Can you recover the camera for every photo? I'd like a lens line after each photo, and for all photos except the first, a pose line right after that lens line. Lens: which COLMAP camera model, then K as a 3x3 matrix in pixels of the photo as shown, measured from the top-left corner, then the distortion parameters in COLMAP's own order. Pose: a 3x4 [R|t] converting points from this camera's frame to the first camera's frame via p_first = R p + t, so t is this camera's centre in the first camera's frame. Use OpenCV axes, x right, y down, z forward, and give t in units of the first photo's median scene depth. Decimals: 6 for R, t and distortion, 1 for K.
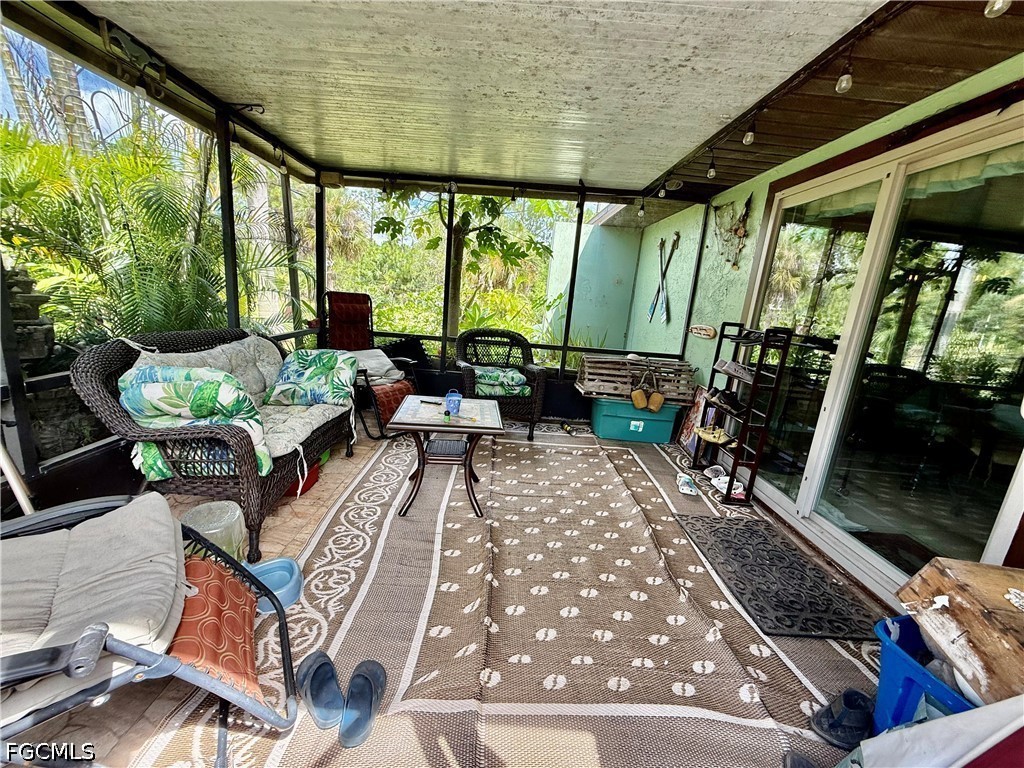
lens RADIAL K [[409.4, 0, 508.3], [0, 409.4, 384.5], [0, 0, 1]] dist [0.000939, 0.000007]
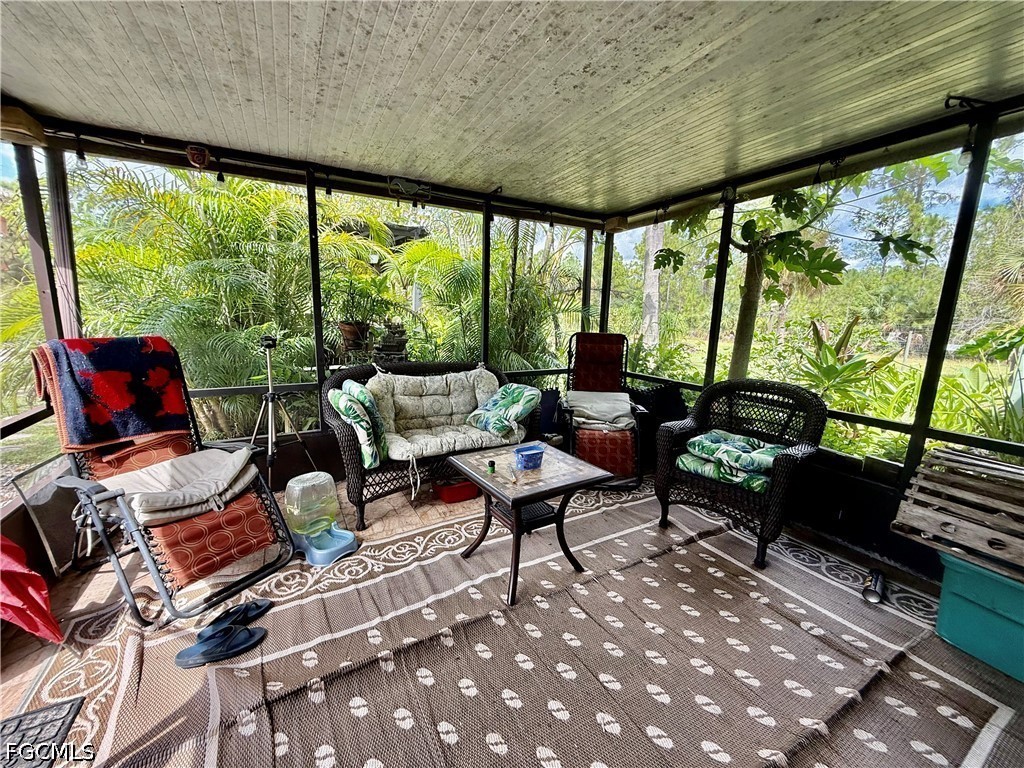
lens RADIAL K [[409.4, 0, 511.7], [0, 409.4, 384.6], [0, 0, 1]] dist [0.000939, 0.000007]
pose [[0.480261, 0.086189, -0.872881, 0.378831], [-0.175906, 0.984407, 0.000417, -0.063851], [0.859306, 0.153344, 0.487934, 0.349303]]
